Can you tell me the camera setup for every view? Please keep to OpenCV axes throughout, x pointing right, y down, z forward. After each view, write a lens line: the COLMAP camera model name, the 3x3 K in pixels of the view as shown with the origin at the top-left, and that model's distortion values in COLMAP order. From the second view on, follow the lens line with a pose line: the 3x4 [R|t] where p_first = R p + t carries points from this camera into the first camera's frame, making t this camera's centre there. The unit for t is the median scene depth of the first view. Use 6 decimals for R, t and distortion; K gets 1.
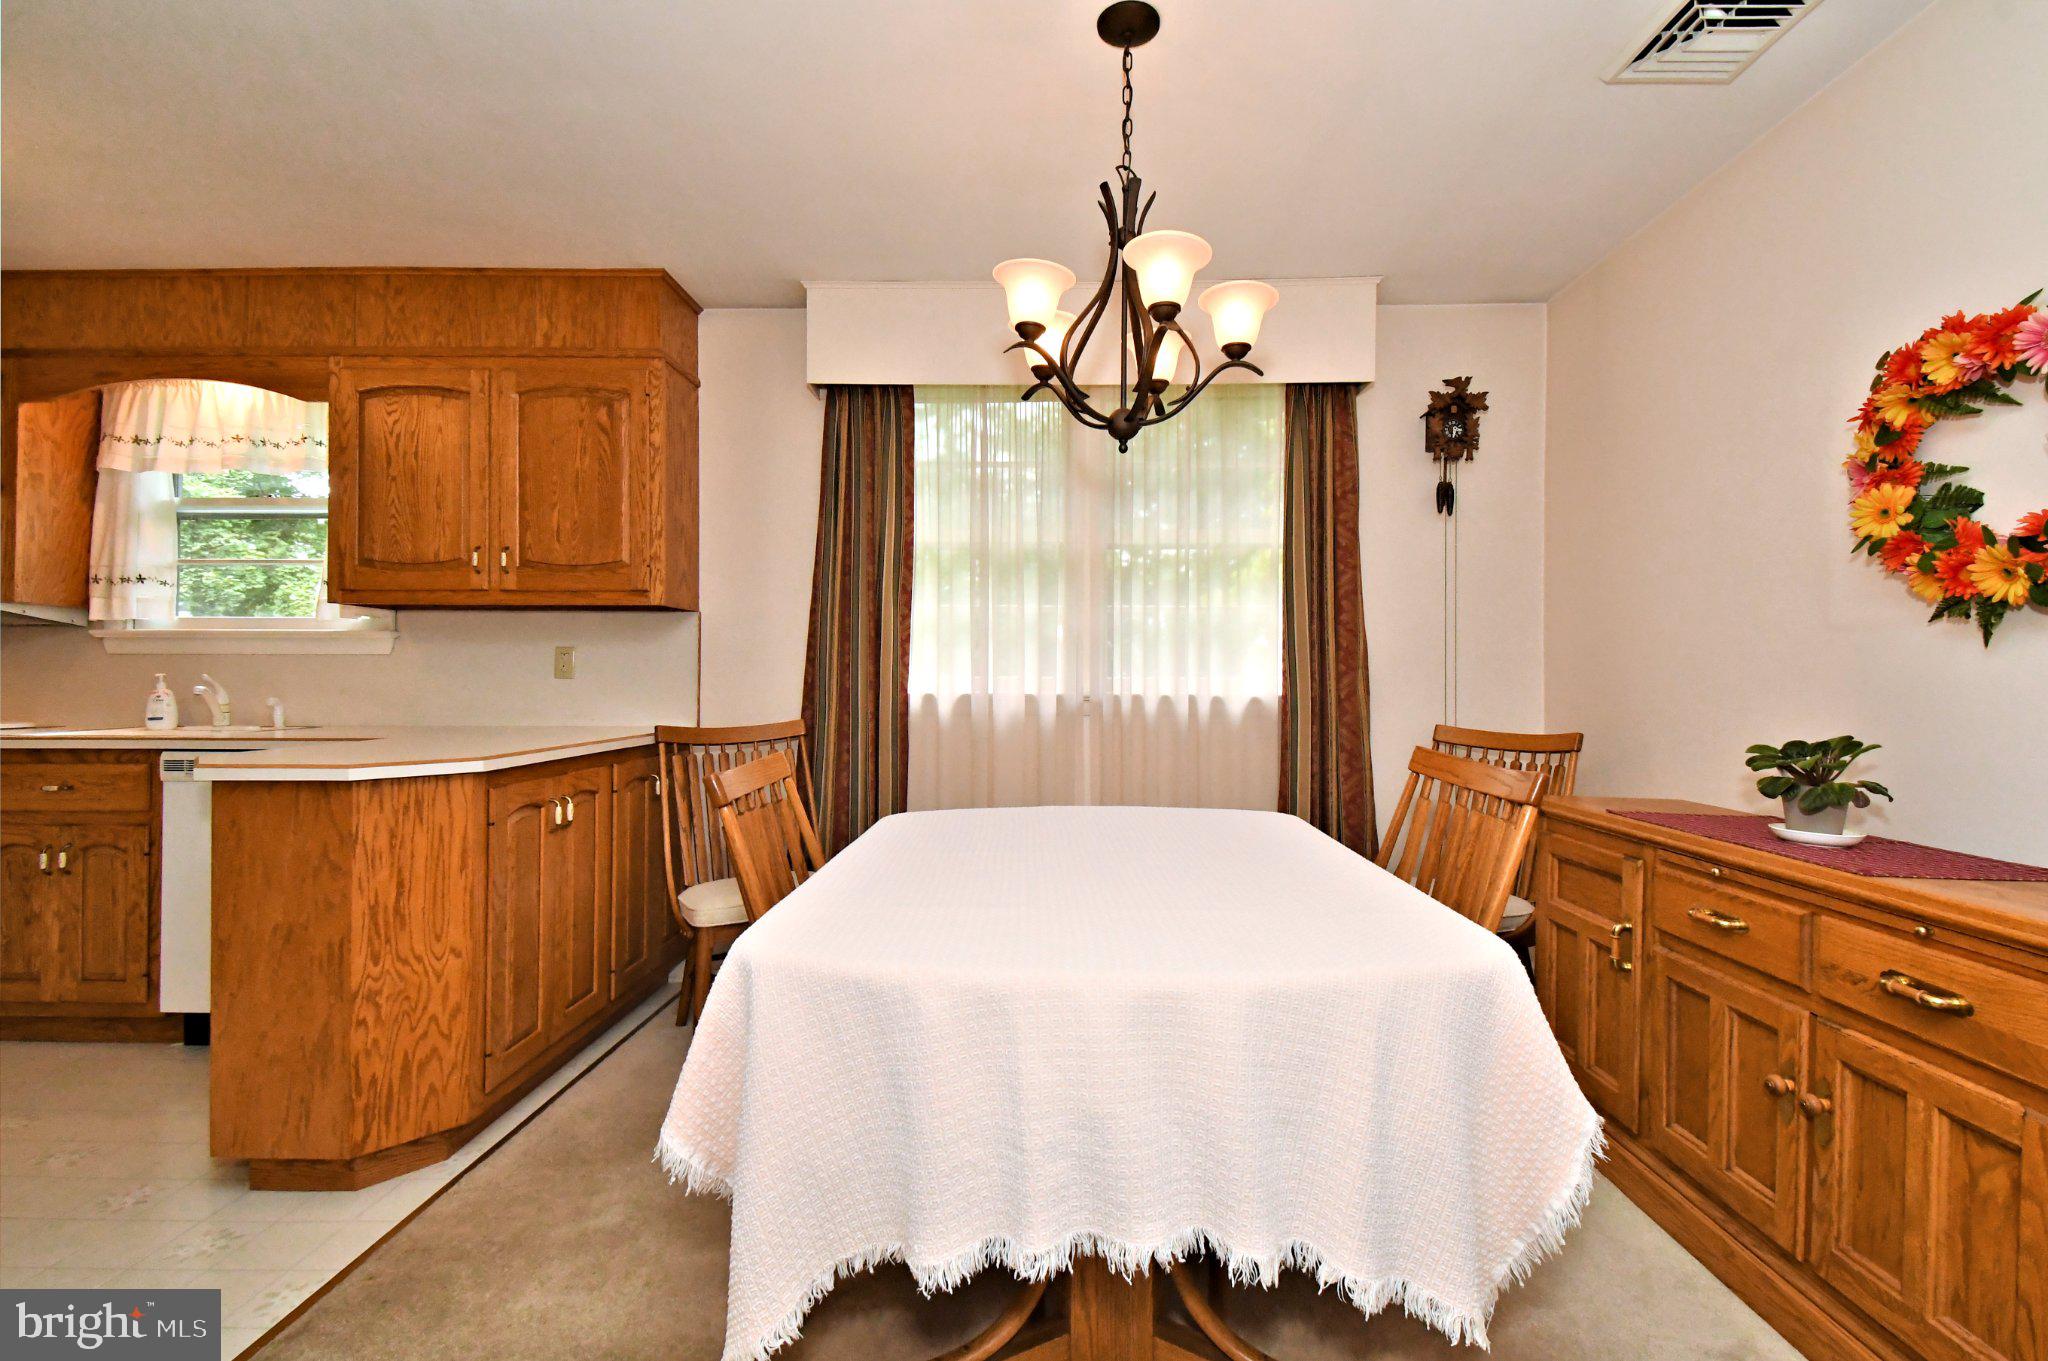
lens RADIAL K [[896.7, 0, 1024.0], [0, 896.7, 680.5], [0, 0, 1]] dist [-0.000107, -0.000227]
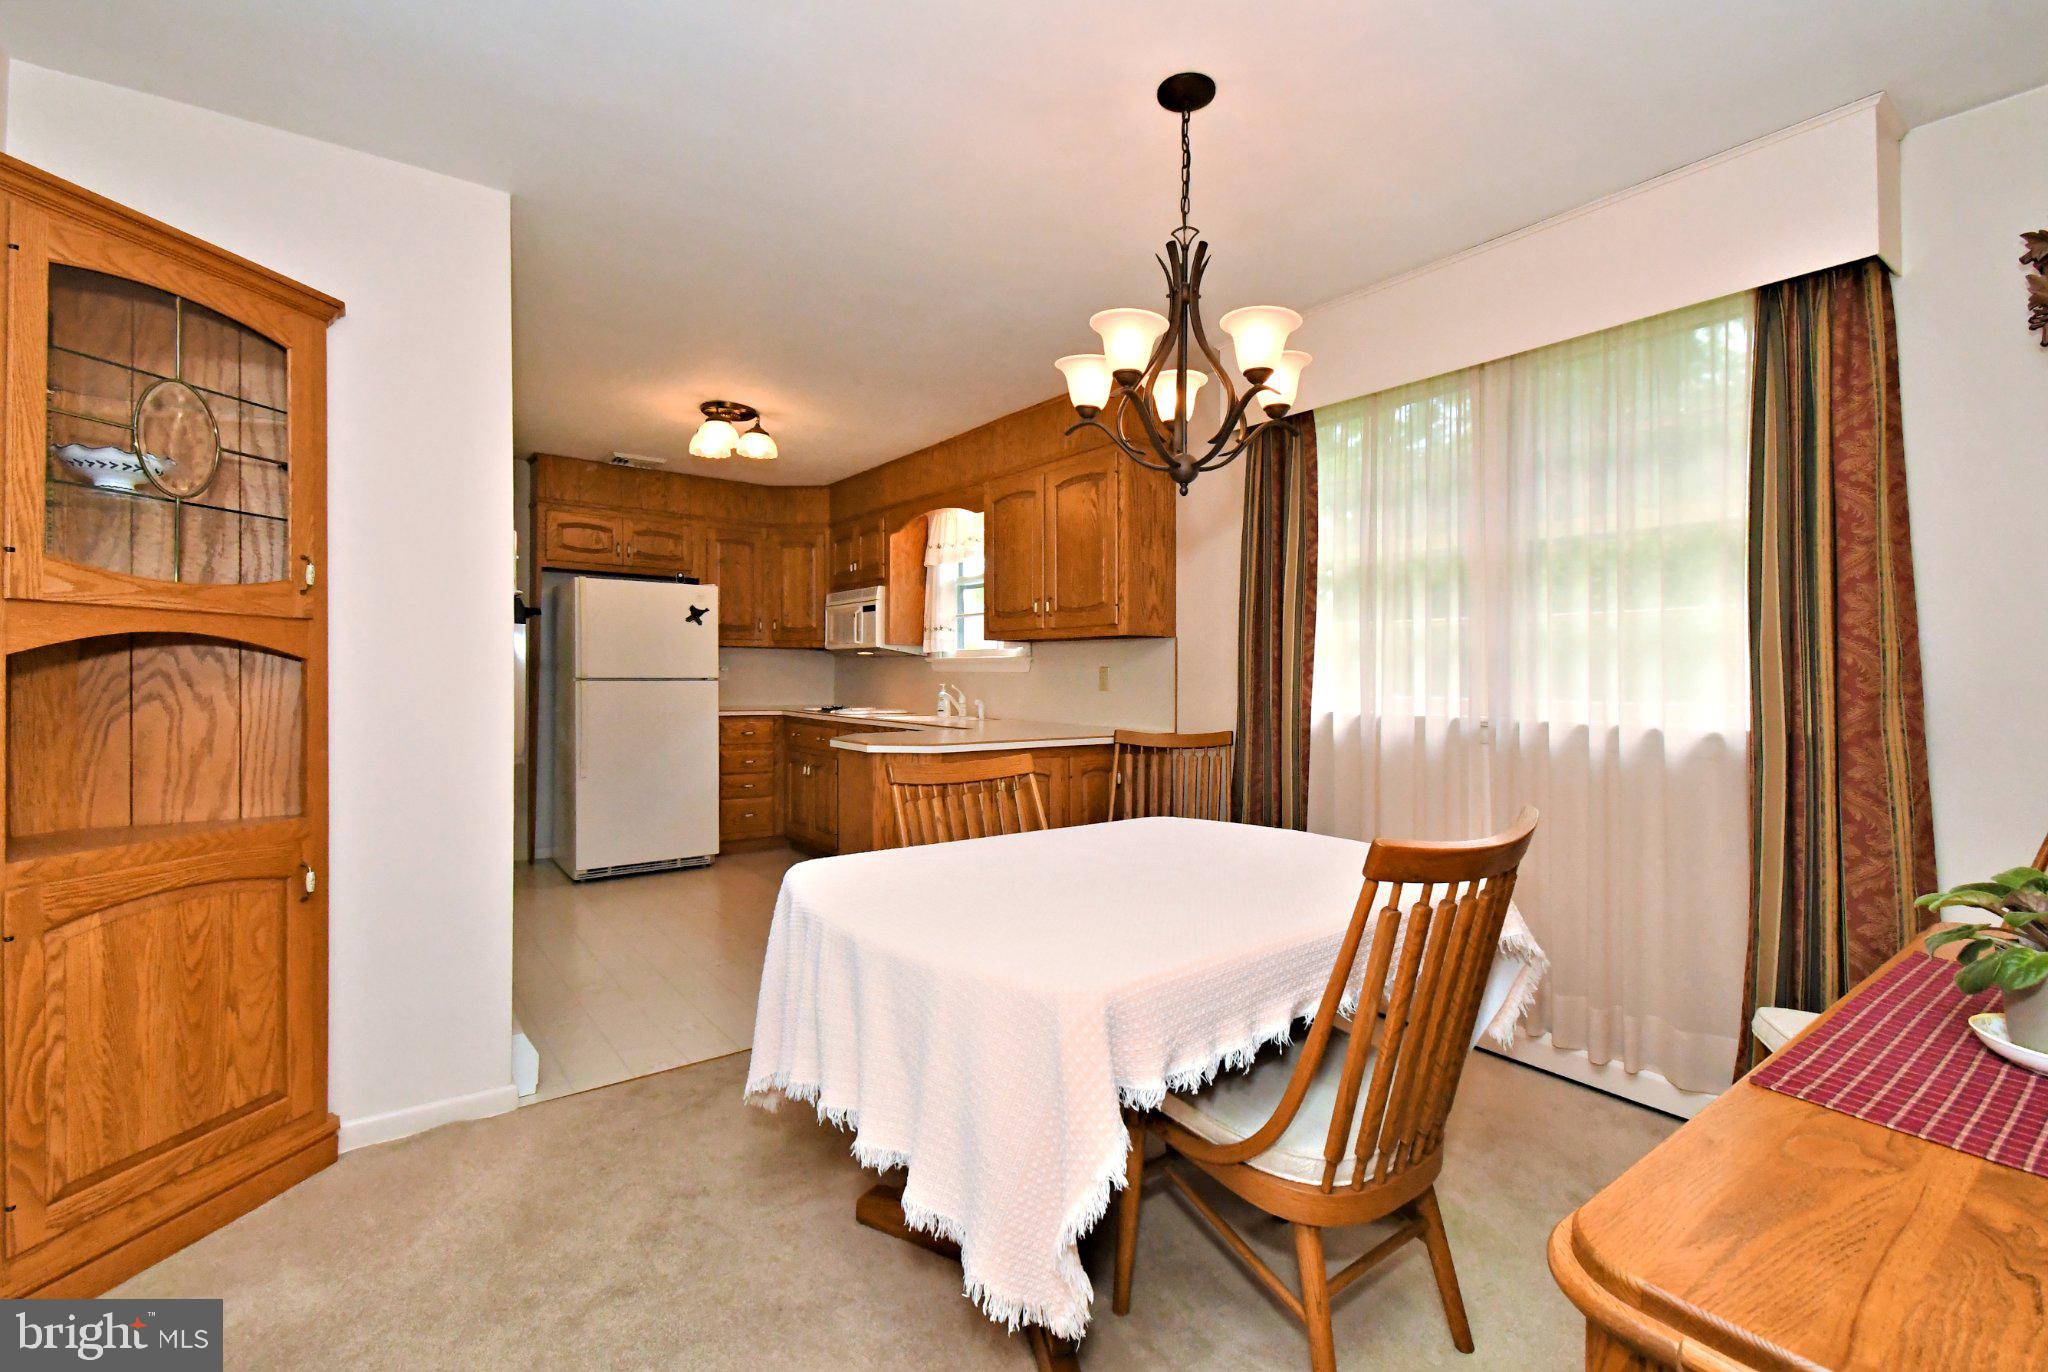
lens RADIAL K [[894.0, 0, 1024.0], [0, 894.0, 686.0], [0, 0, 1]] dist [-0.000742, -0.000259]
pose [[0.608677, 0.010897, -0.793344, 0.491281], [-0.009225, 0.999935, 0.006657, -0.018931], [0.793365, 0.003267, 0.608738, 0.116004]]
